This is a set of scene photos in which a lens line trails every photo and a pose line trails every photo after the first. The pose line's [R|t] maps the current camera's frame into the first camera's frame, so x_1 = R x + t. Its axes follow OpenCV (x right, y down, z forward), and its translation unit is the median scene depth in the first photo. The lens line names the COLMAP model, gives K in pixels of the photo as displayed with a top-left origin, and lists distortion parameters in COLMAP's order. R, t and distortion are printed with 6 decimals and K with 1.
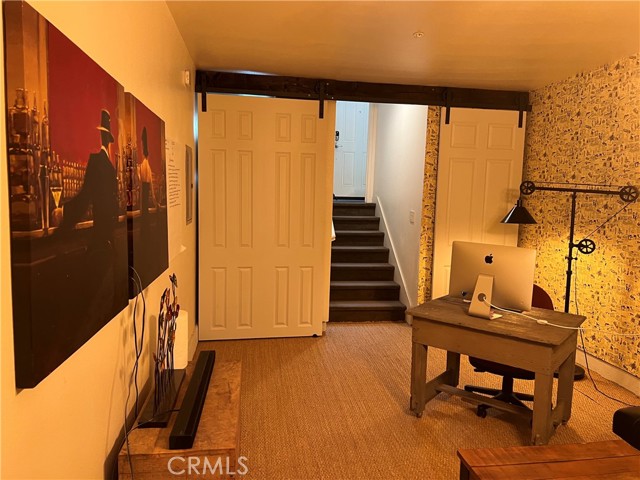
lens RADIAL K [[482.9, 0, 320.0], [0, 482.9, 240.8], [0, 0, 1]] dist [0.035395, -0.030216]
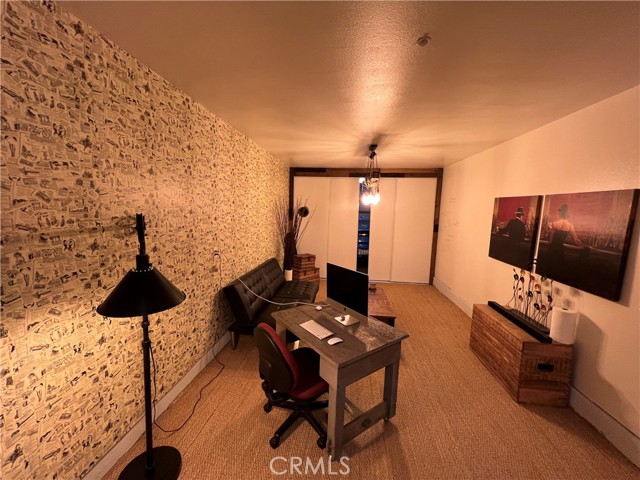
lens RADIAL K [[257.3, 0, 318.9], [0, 257.3, 240.5], [0, 0, 1]] dist [0.000804, 0.000051]
pose [[-0.963144, -0.074220, 0.258545, 0.201491], [-0.016362, 0.975565, 0.219100, -0.168163], [-0.268489, 0.206795, -0.940824, 1.300735]]
